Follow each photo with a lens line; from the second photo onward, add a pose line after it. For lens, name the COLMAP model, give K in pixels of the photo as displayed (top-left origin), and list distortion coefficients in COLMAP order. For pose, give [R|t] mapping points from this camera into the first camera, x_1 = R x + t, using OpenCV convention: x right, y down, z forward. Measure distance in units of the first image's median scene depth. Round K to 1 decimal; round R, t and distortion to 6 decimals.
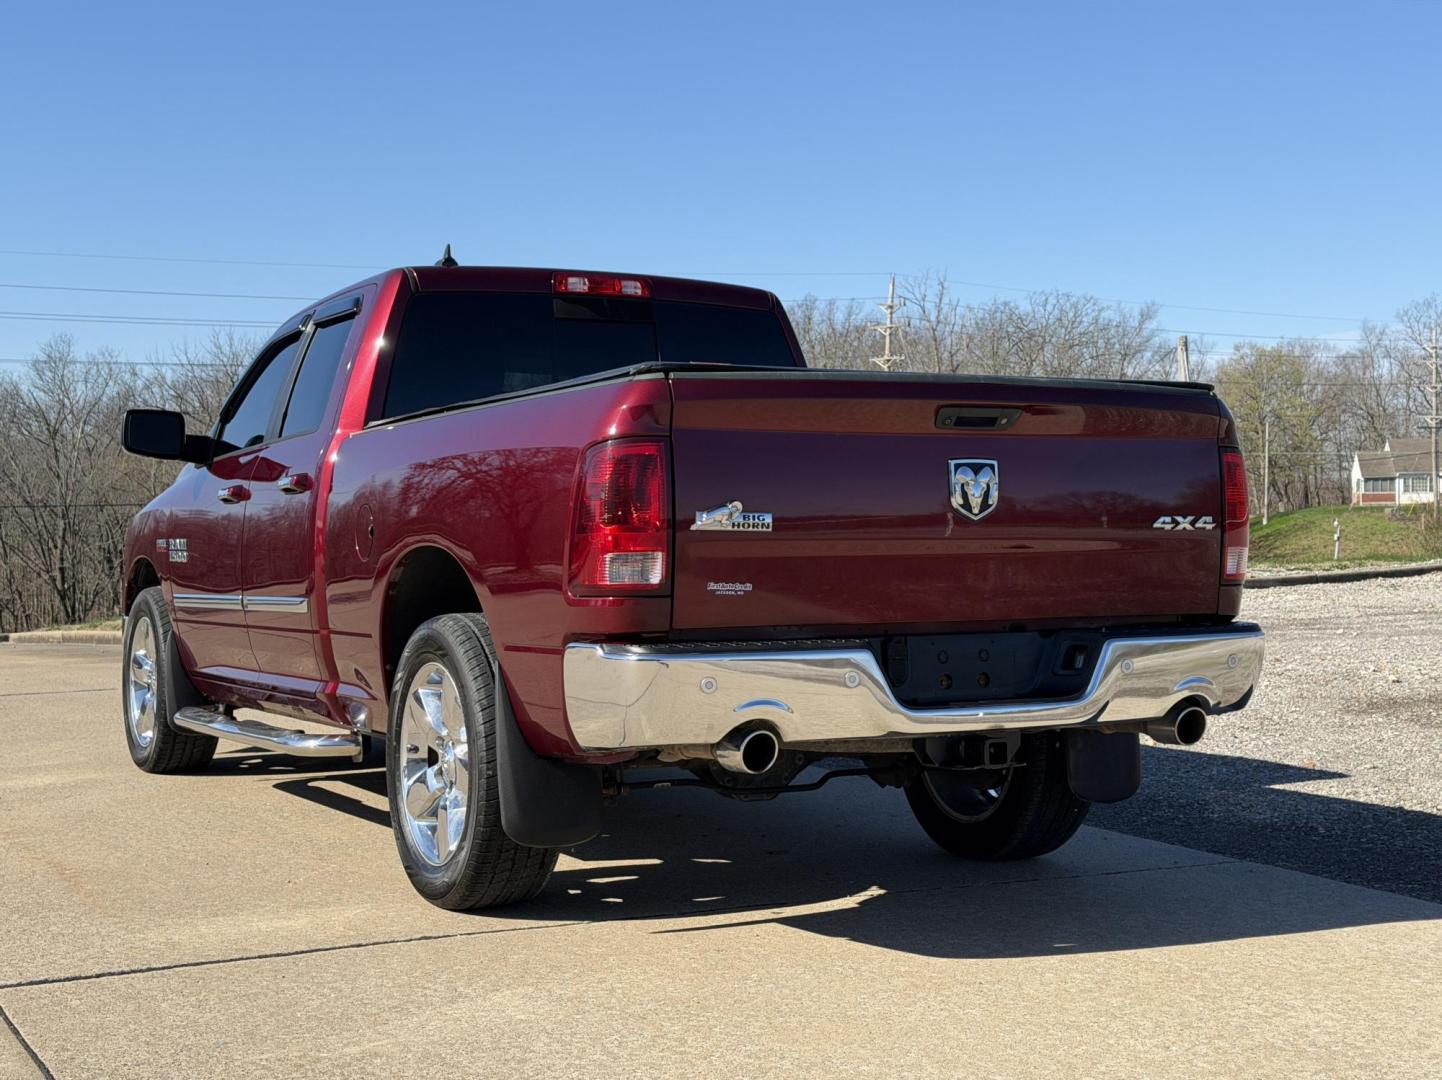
lens RADIAL K [[2009.2, 0, 720.4], [0, 2009.2, 541.2], [0, 0, 1]] dist [0.126680, 0.000000]
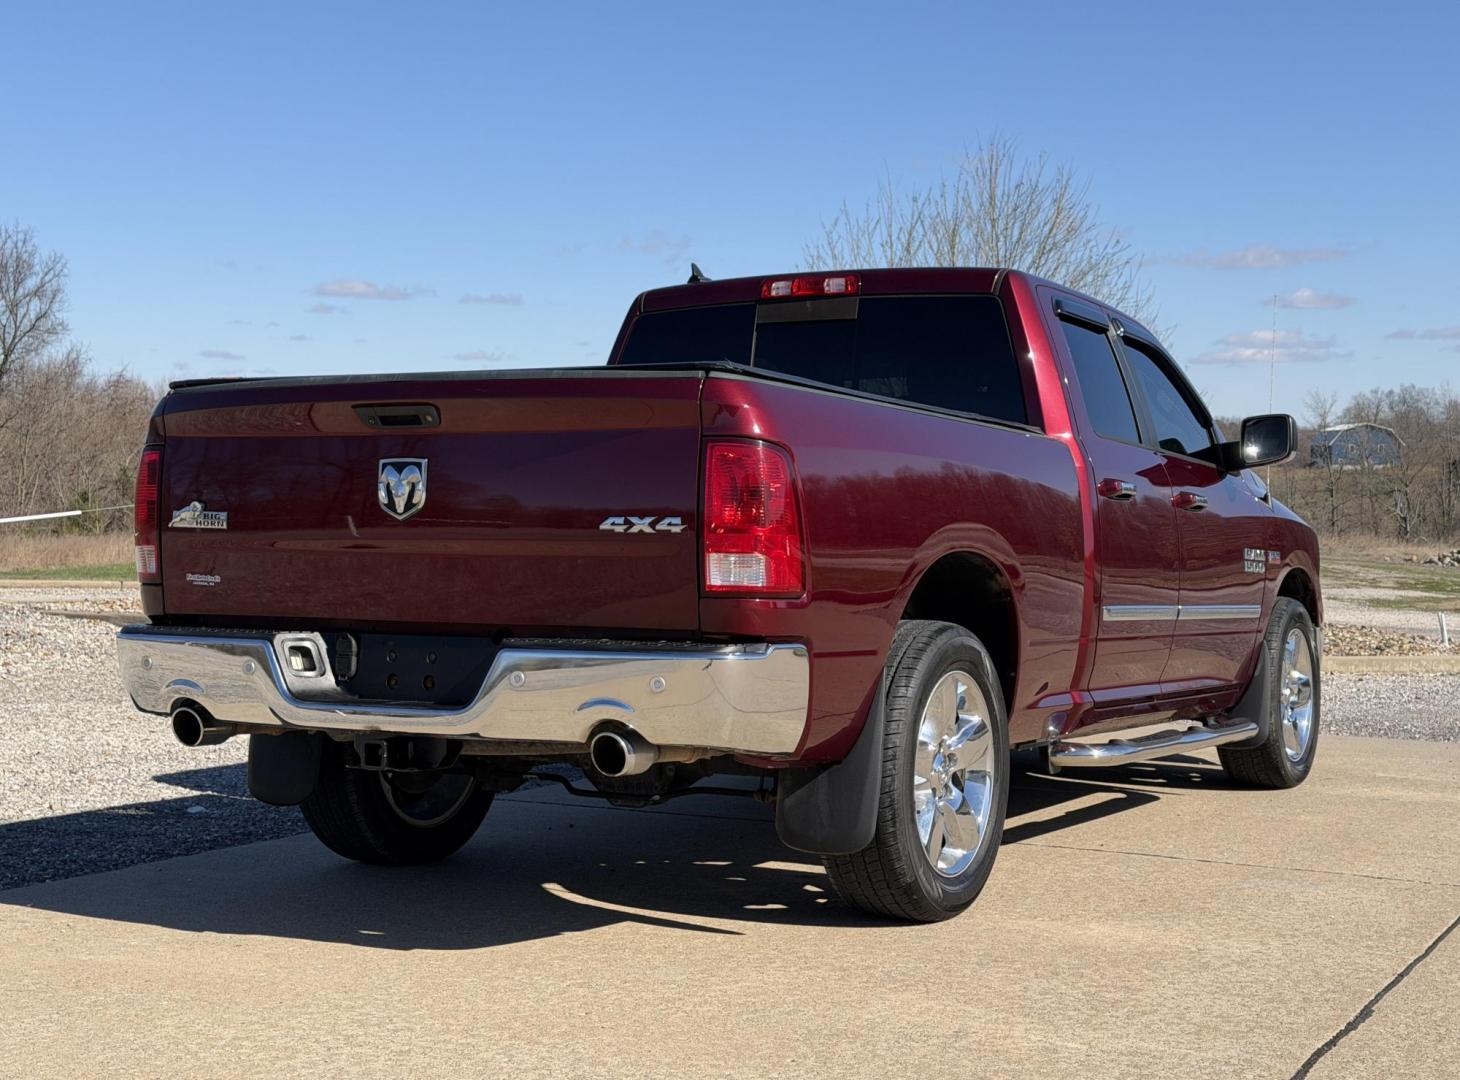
lens RADIAL K [[2053.0, 0, 726.8], [0, 2053.0, 544.0], [0, 0, 1]] dist [0.141572, 0.000000]
pose [[0.546373, 0.011009, -0.837470, 1.060872], [-0.017057, 0.999852, 0.002015, -0.003219], [0.837369, 0.013184, 0.546480, 0.581008]]
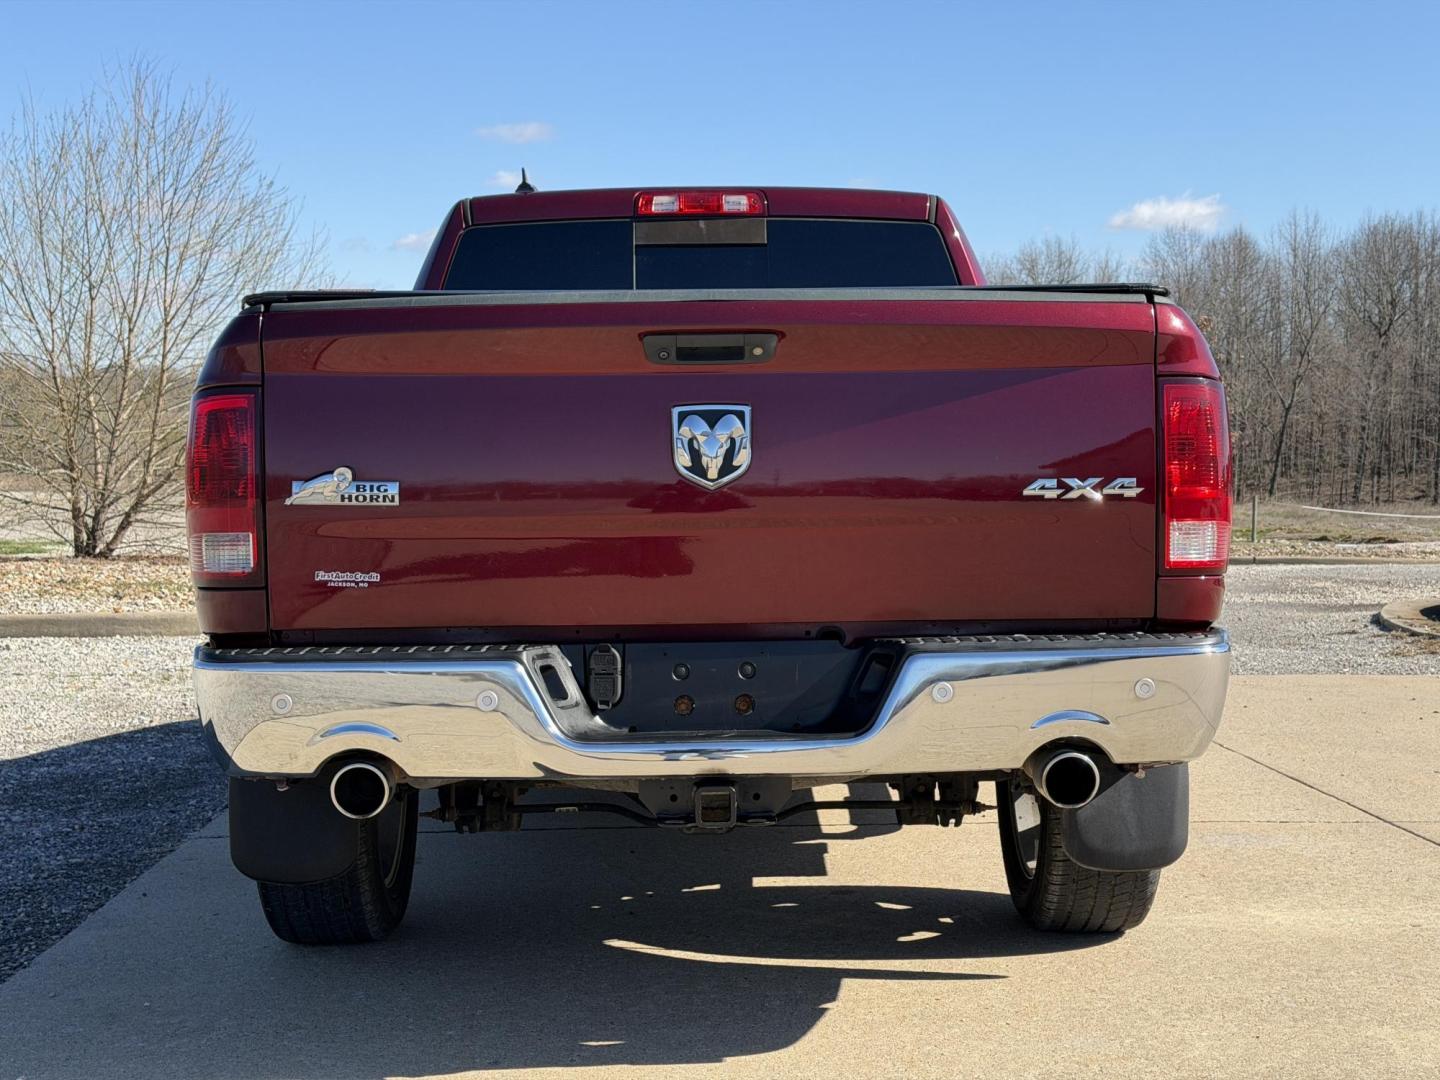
lens RADIAL K [[2006.4, 0, 724.4], [0, 2006.4, 539.9], [0, 0, 1]] dist [0.126680, 0.000000]
pose [[0.891736, 0.005984, -0.452516, 0.461890], [0.005922, 0.999673, 0.024889, -0.009666], [0.452517, -0.024874, 0.891409, 0.348156]]
